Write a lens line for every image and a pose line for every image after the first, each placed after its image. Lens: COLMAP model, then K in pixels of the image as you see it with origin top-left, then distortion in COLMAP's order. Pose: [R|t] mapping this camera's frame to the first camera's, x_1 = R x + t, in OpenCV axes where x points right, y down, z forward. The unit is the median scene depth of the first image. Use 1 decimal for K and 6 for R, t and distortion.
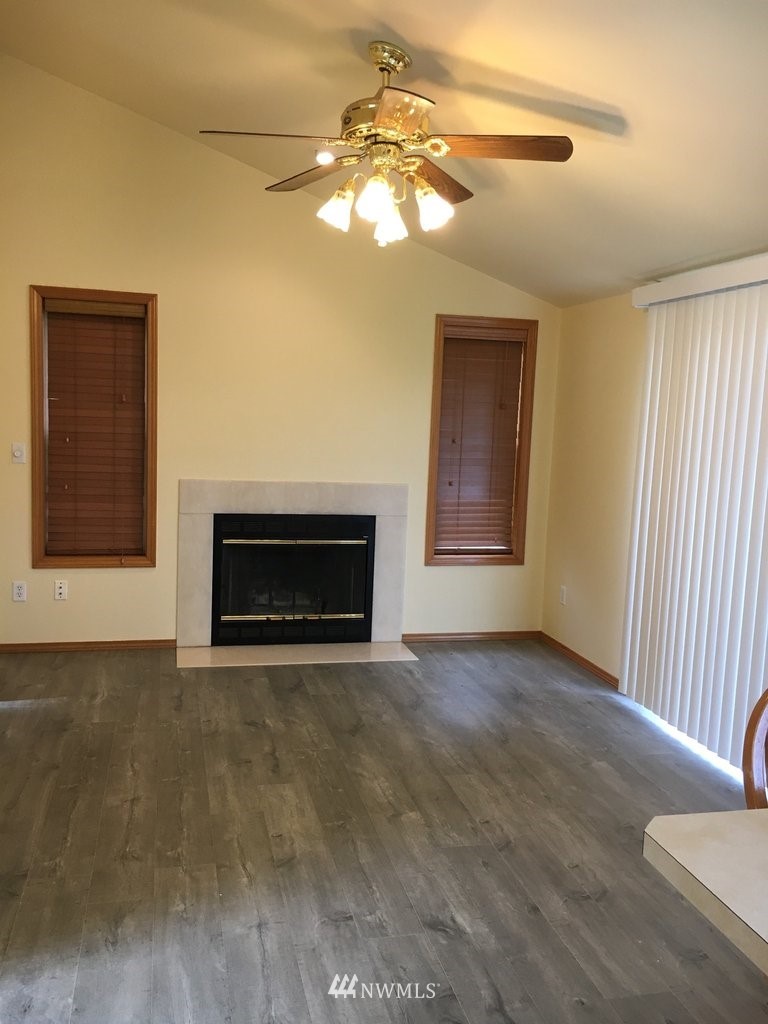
lens RADIAL K [[914.0, 0, 398.0], [0, 914.0, 509.8], [0, 0, 1]] dist [0.077665, 0.003270]
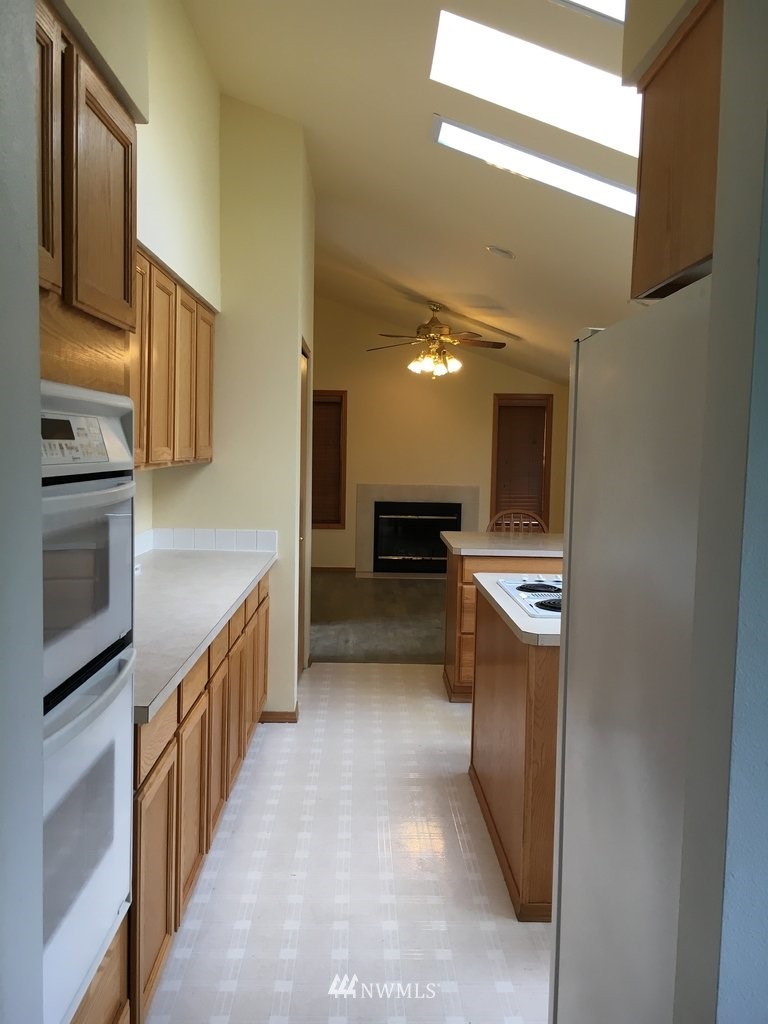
lens RADIAL K [[914.0, 0, 398.0], [0, 914.0, 509.8], [0, 0, 1]] dist [0.077665, 0.003270]
pose [[0.978455, -0.003048, -0.206437, 0.235269], [-0.005655, 0.999120, -0.041554, 0.098399], [0.206382, 0.041826, 0.977577, -0.834245]]
